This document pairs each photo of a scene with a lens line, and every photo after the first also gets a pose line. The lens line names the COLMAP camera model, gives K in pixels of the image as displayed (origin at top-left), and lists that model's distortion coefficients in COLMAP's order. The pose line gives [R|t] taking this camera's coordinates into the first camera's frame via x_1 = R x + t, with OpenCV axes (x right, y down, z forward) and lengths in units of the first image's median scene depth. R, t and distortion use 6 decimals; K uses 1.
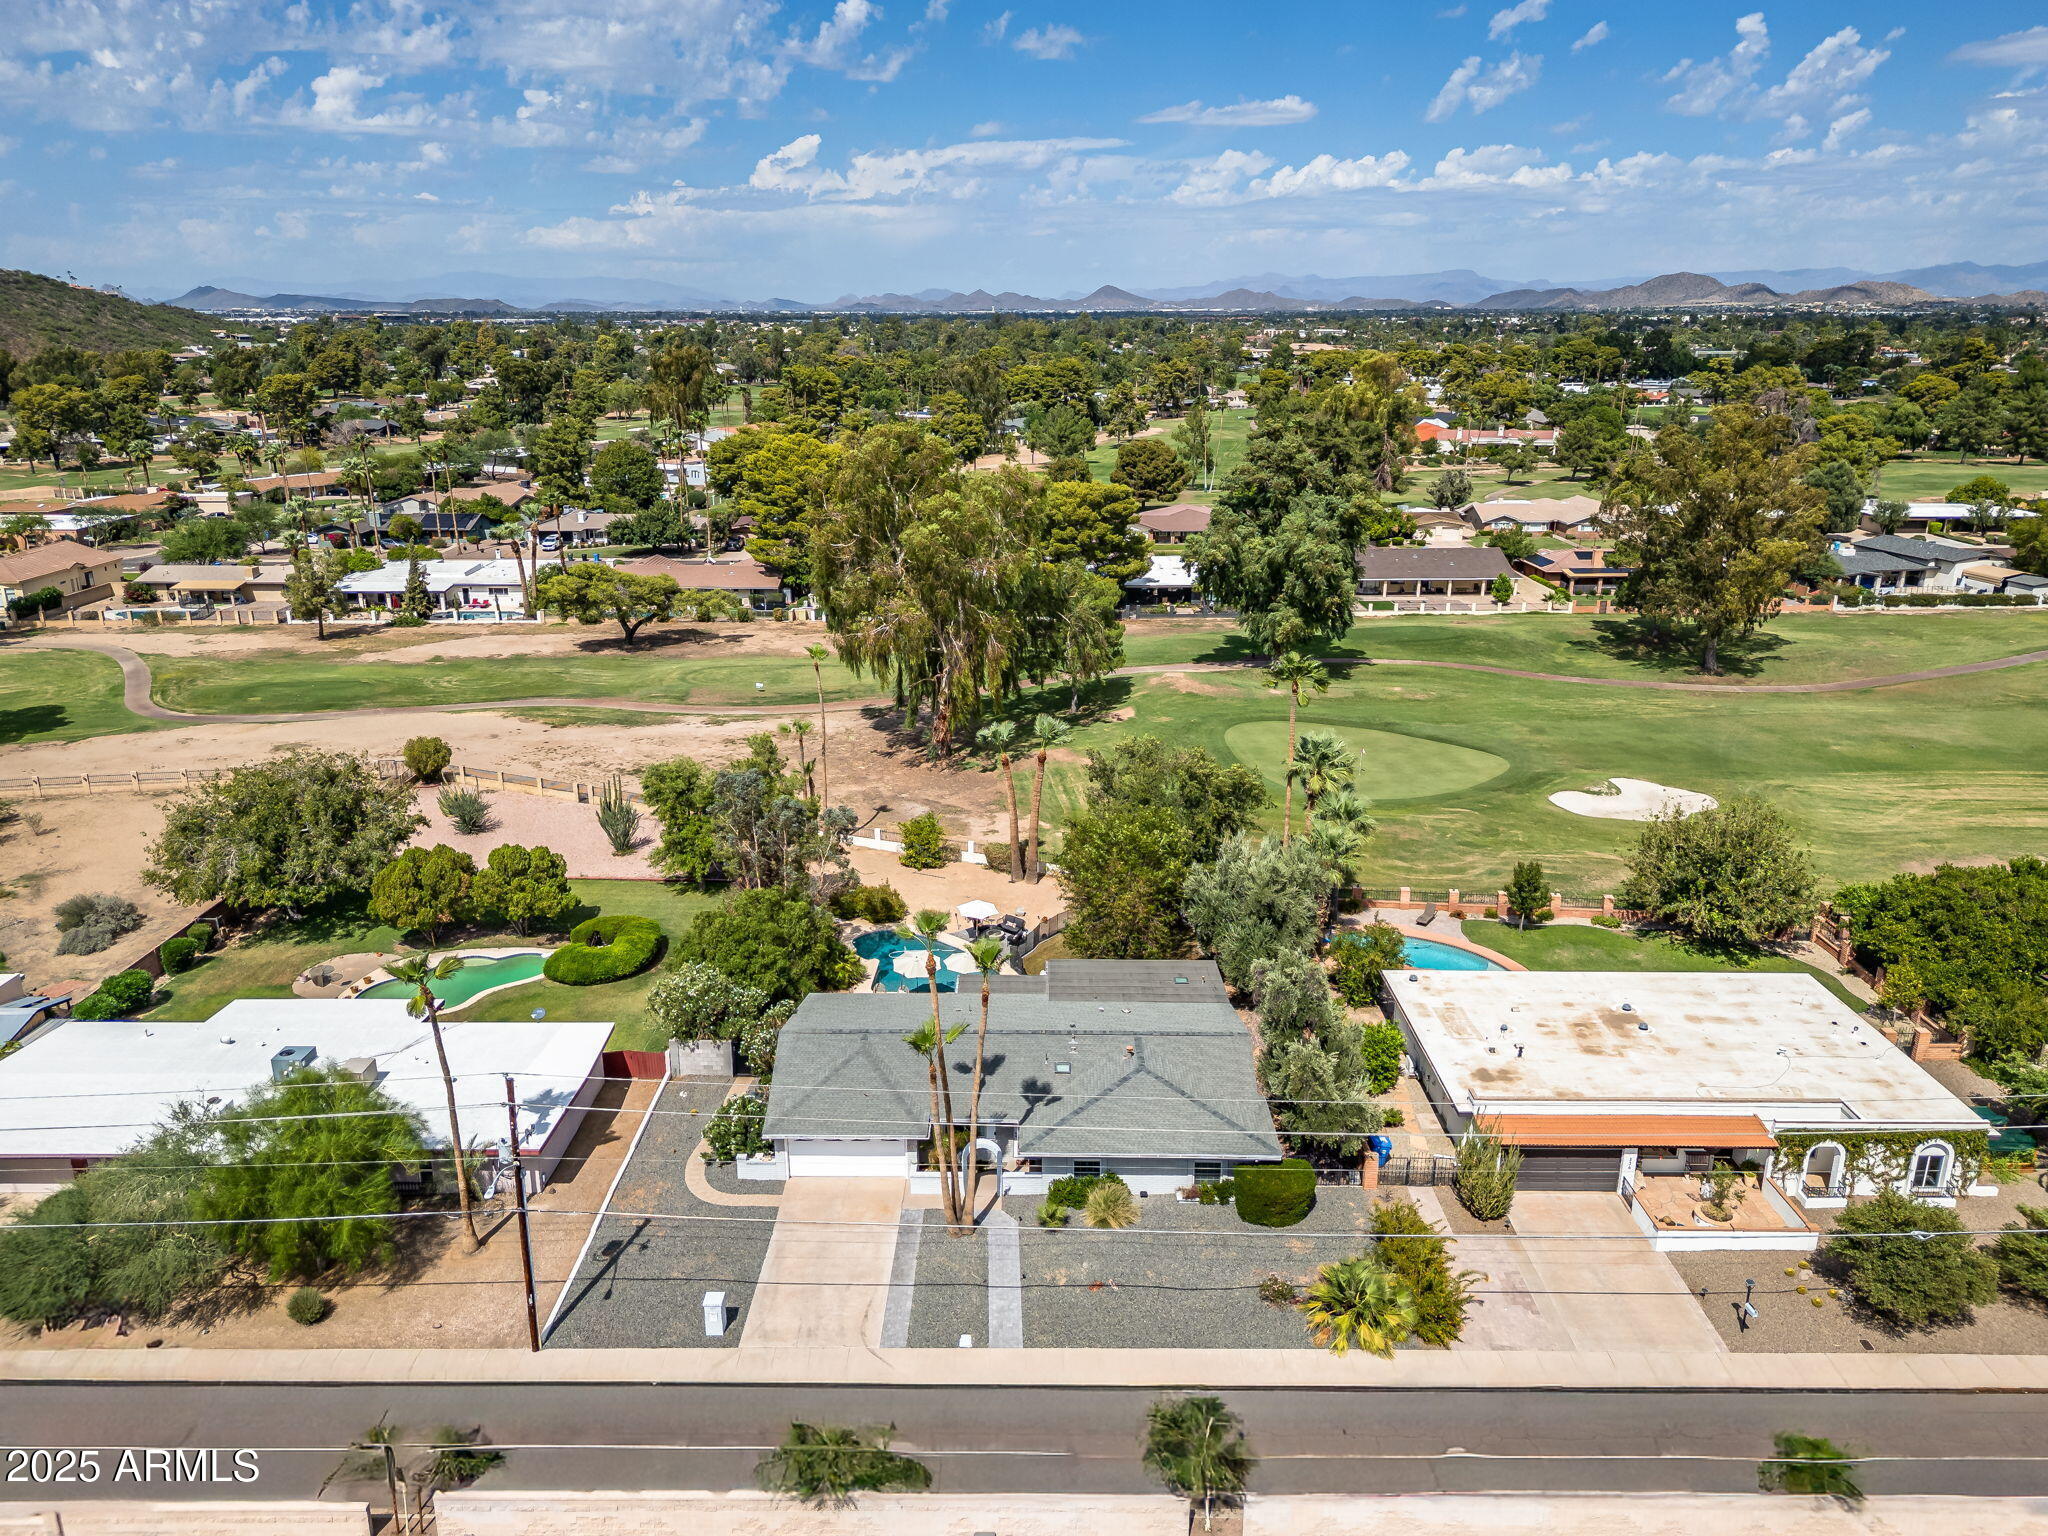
lens RADIAL K [[1452.2, 0, 1013.5], [0, 1452.2, 826.0], [0, 0, 1]] dist [0.054009, -0.050012]
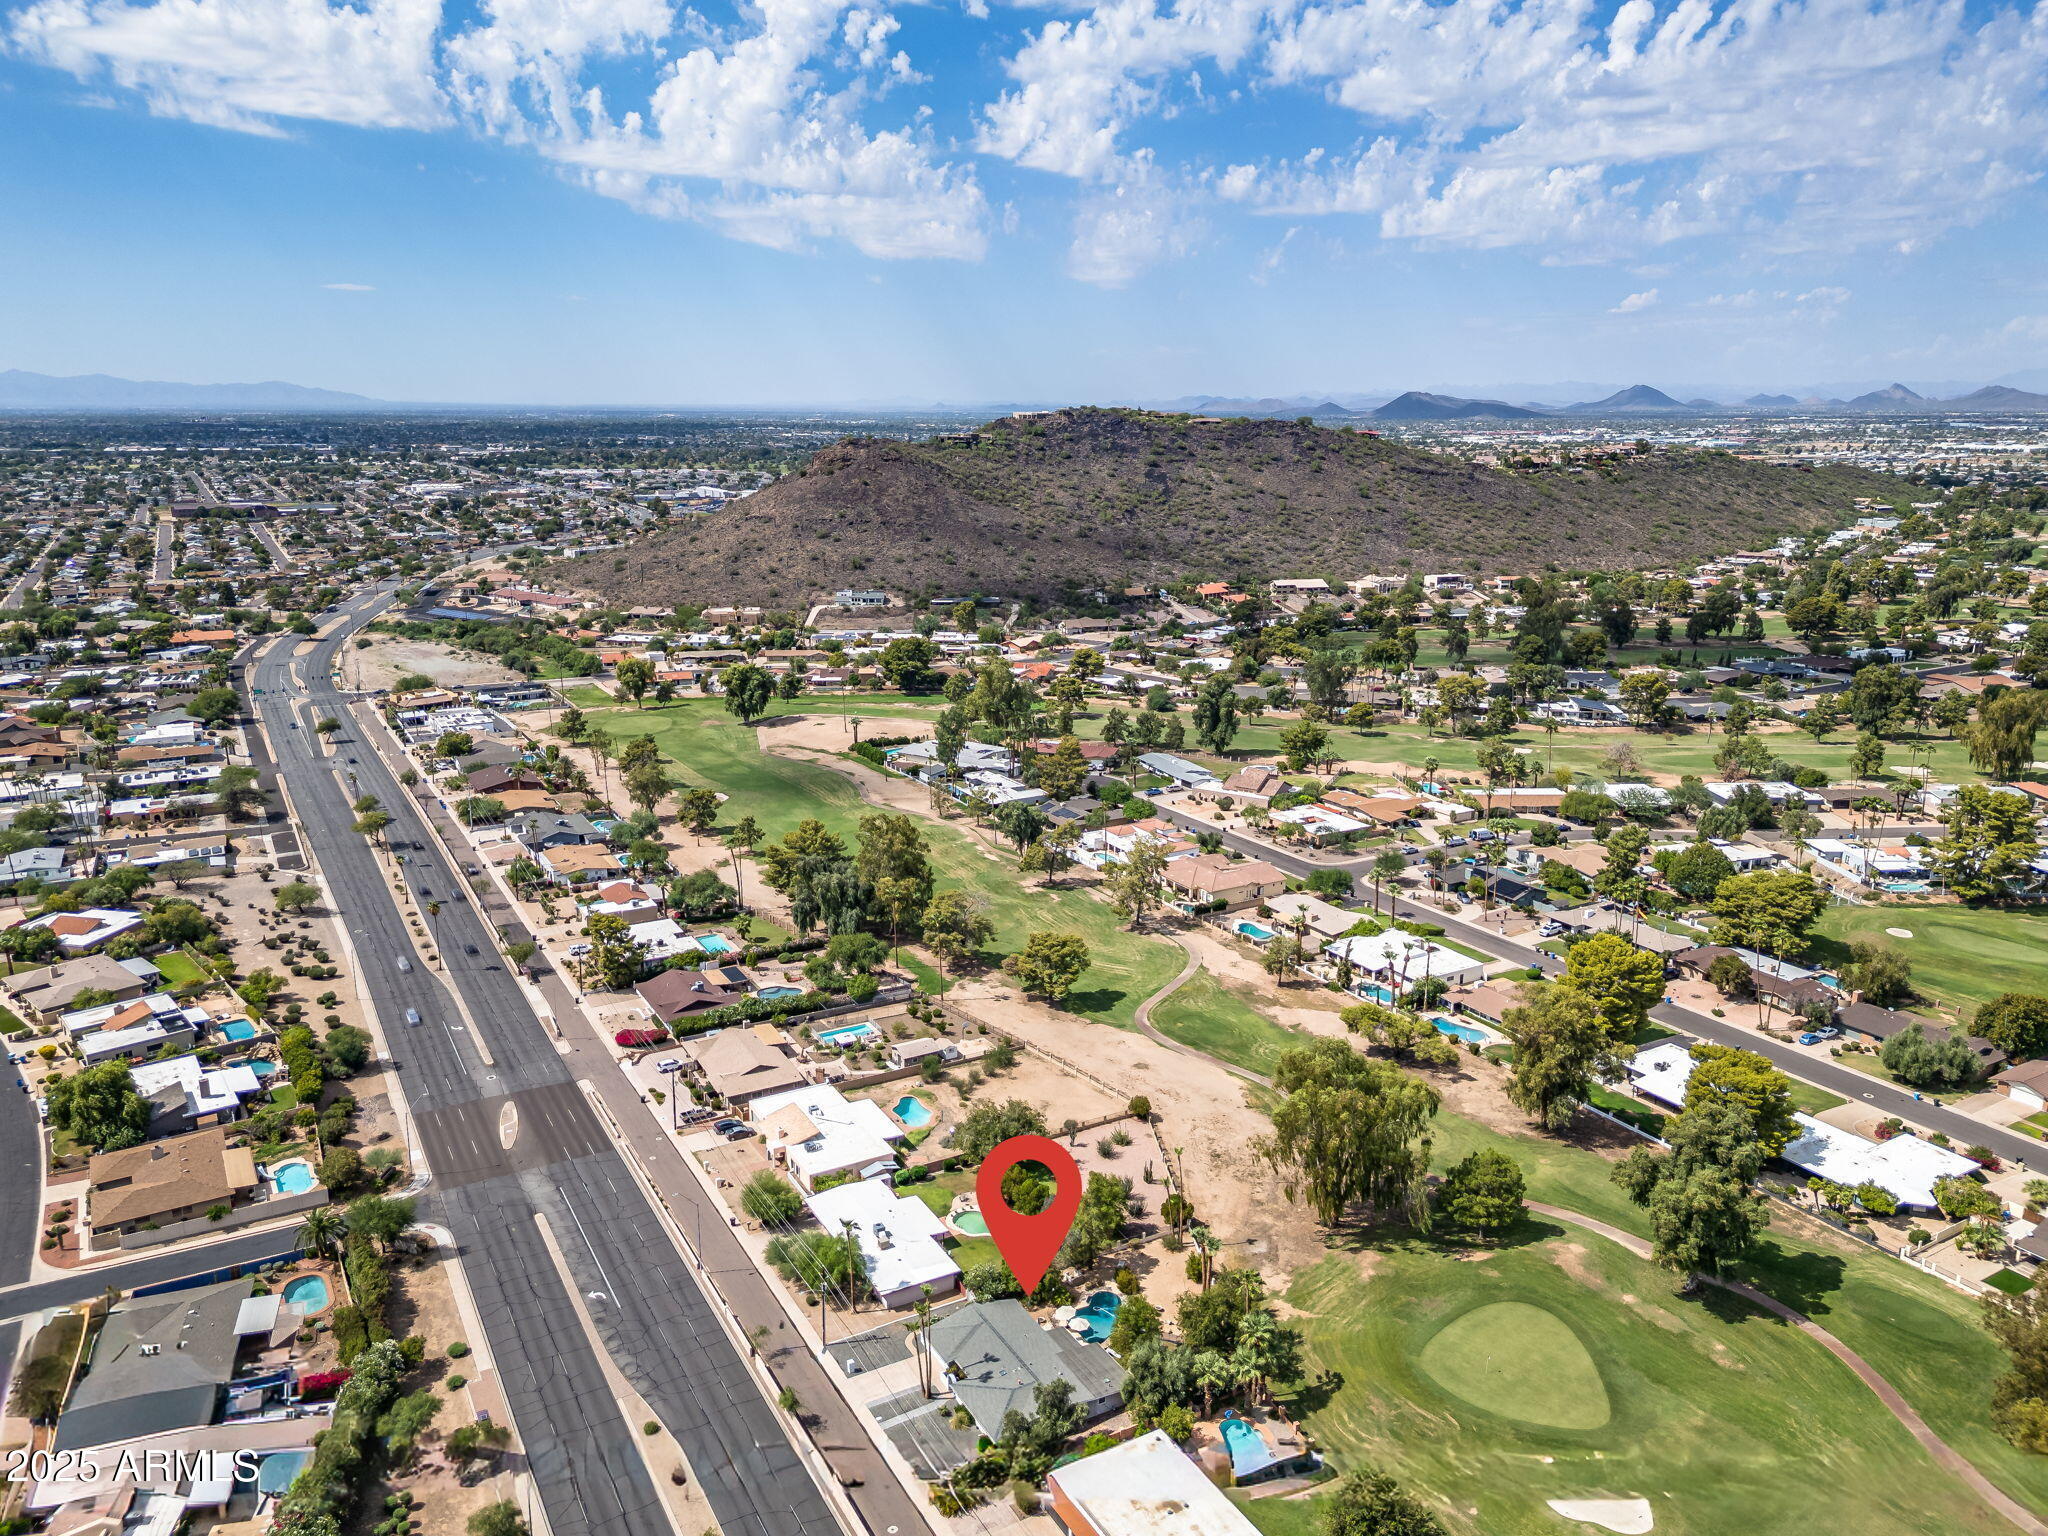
lens RADIAL K [[1448.2, 0, 1016.9], [0, 1448.2, 765.7], [0, 0, 1]] dist [0.036852, -0.002266]
pose [[0.493582, 0.214833, -0.842748, 1.551180], [-0.289426, 0.954353, 0.073772, -0.826669], [0.820128, 0.207500, 0.533230, -0.463308]]
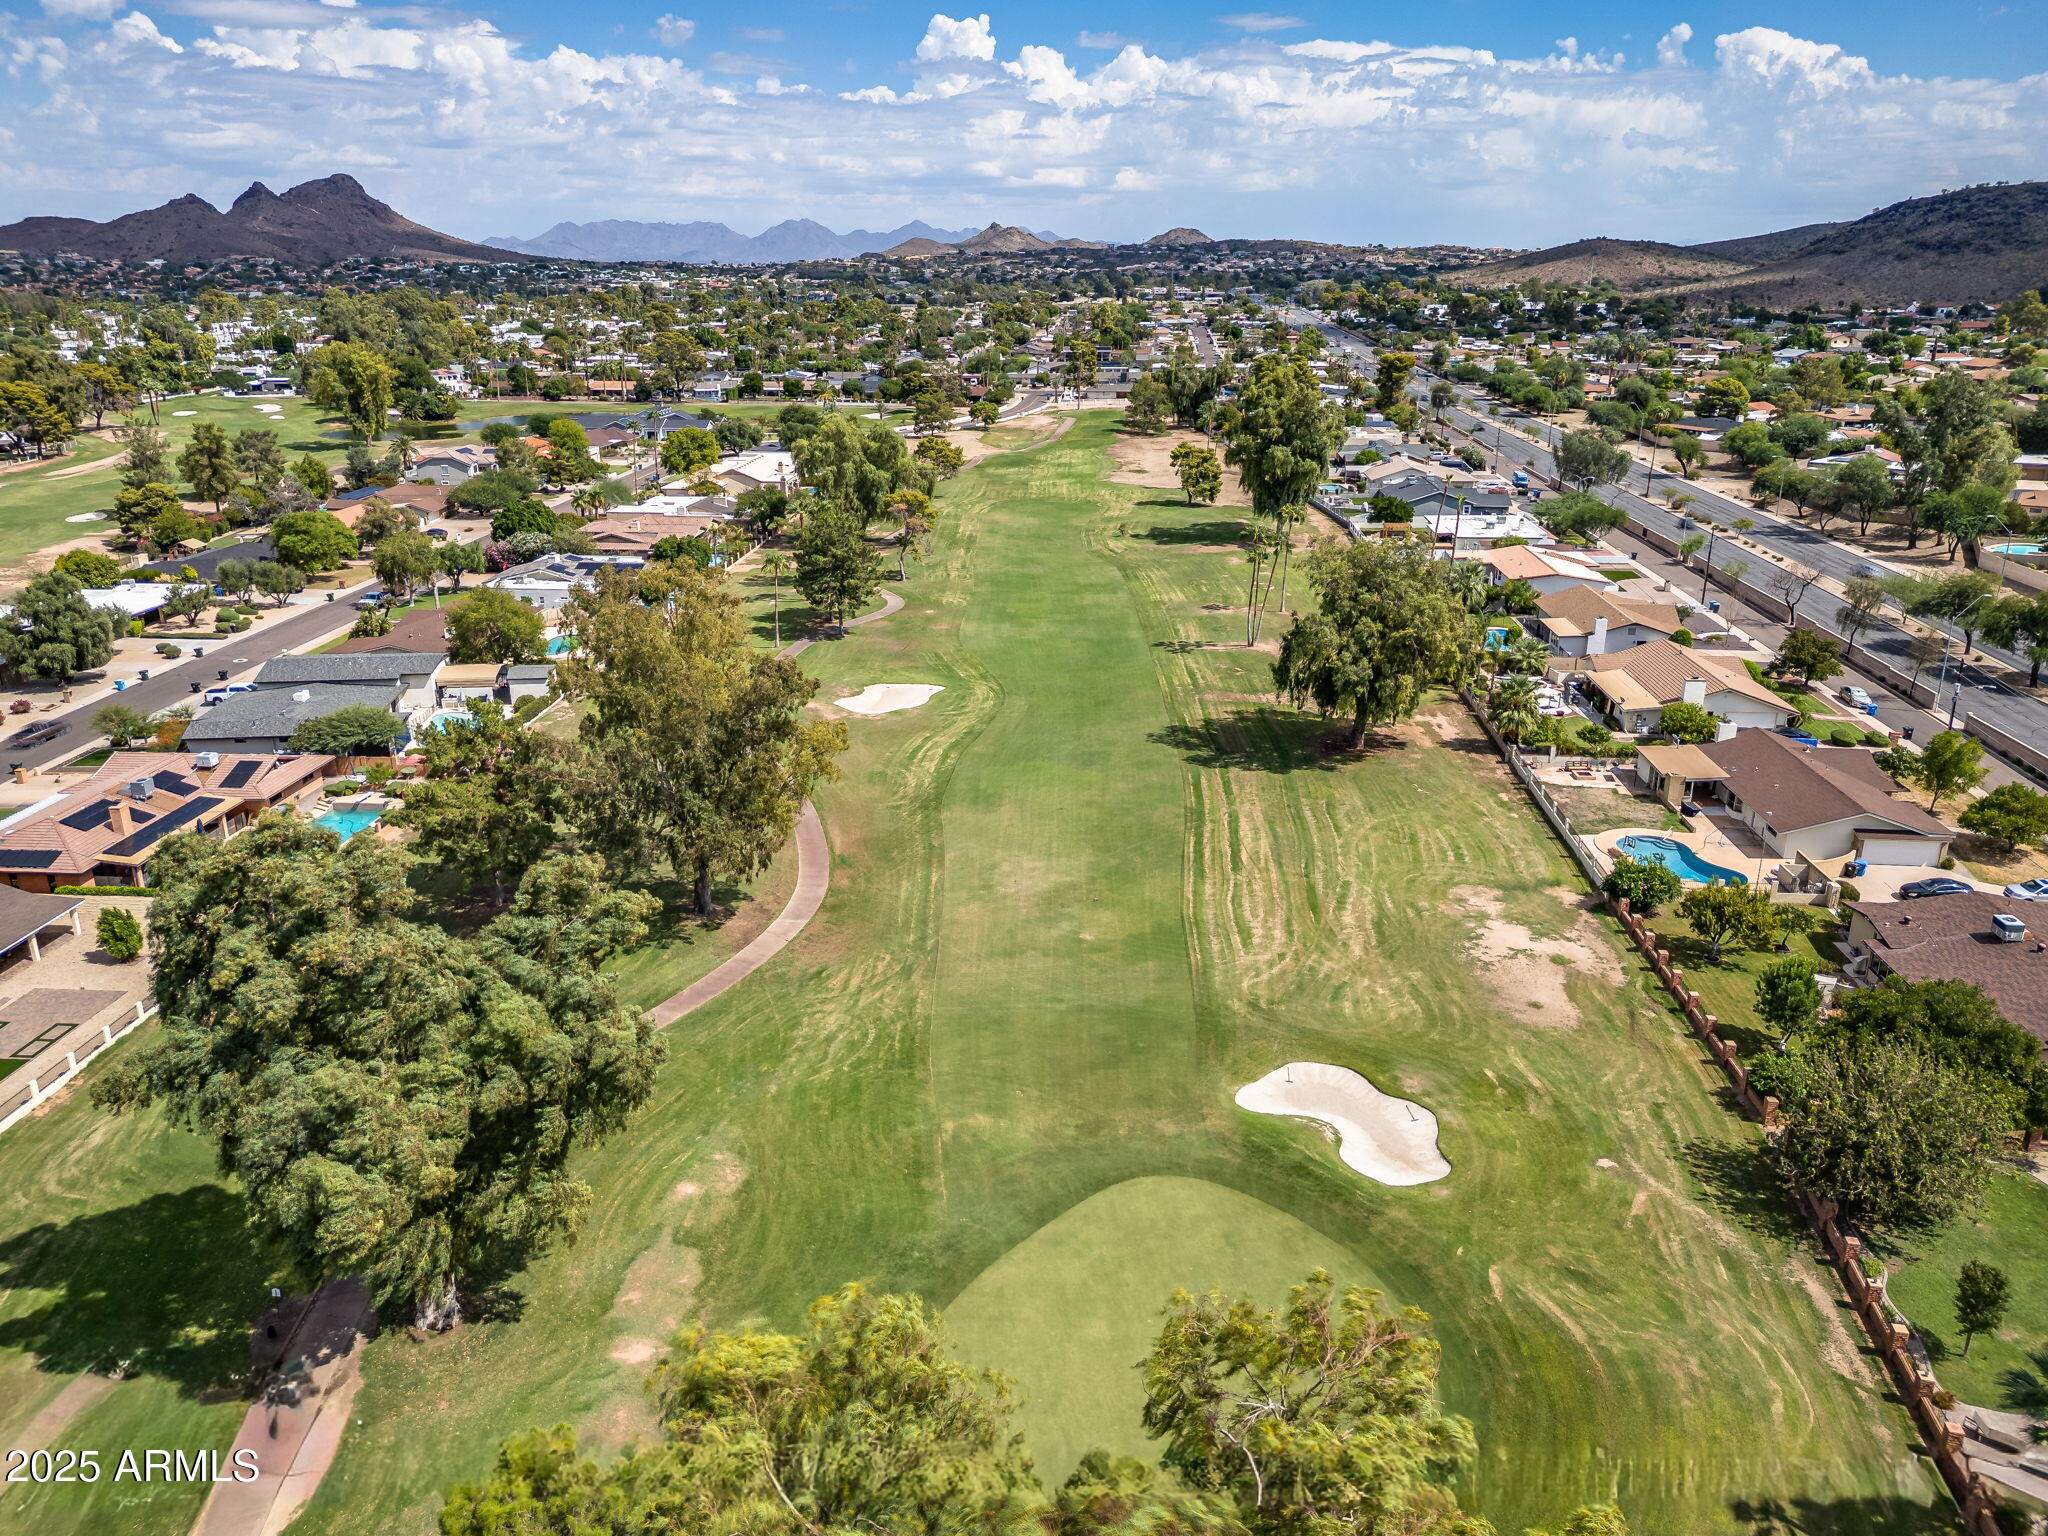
lens RADIAL K [[1471.3, 0, 1024.0], [0, 1471.3, 768.0], [0, 0, 1]] dist [0.085670, -0.065956]
pose [[0.092469, -0.322856, 0.941920, -0.319857], [0.338510, 0.899822, 0.275195, -0.573935], [-0.936408, 0.293403, 0.192496, 1.237854]]
